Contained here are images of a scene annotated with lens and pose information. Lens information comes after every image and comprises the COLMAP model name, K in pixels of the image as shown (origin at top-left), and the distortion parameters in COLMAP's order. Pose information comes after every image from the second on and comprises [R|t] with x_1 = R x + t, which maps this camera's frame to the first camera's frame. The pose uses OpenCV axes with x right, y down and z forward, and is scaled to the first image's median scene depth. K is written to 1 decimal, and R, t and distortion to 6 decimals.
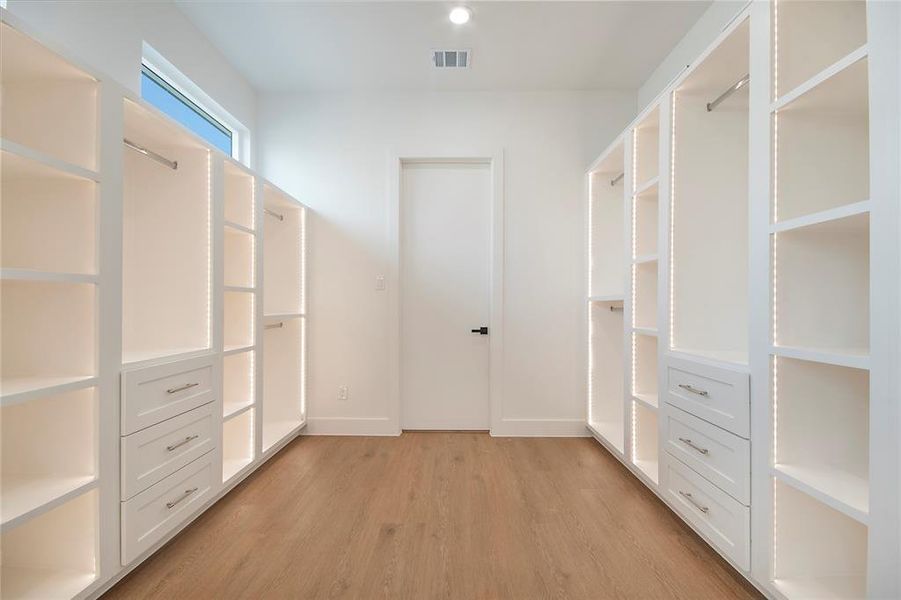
lens RADIAL K [[400.1, 0, 451.2], [0, 400.1, 302.4], [0, 0, 1]] dist [-0.001301, -0.004127]
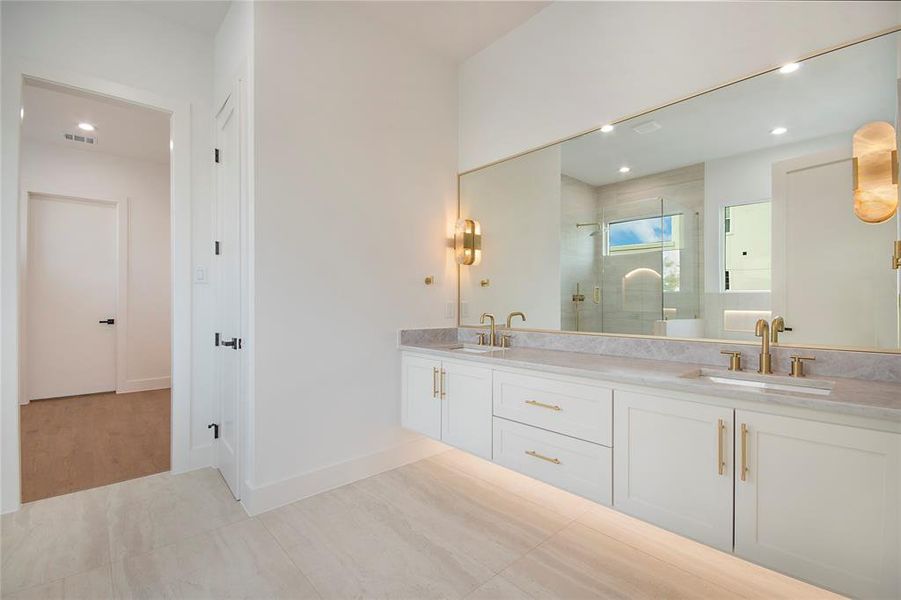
lens RADIAL K [[400.1, 0, 446.9], [0, 400.1, 298.4], [0, 0, 1]] dist [-0.001301, -0.004127]
pose [[0.739873, -0.000616, 0.672746, 0.012364], [-0.000600, 0.999999, 0.001575, -0.015028], [-0.672746, -0.001568, 0.739872, -0.881542]]
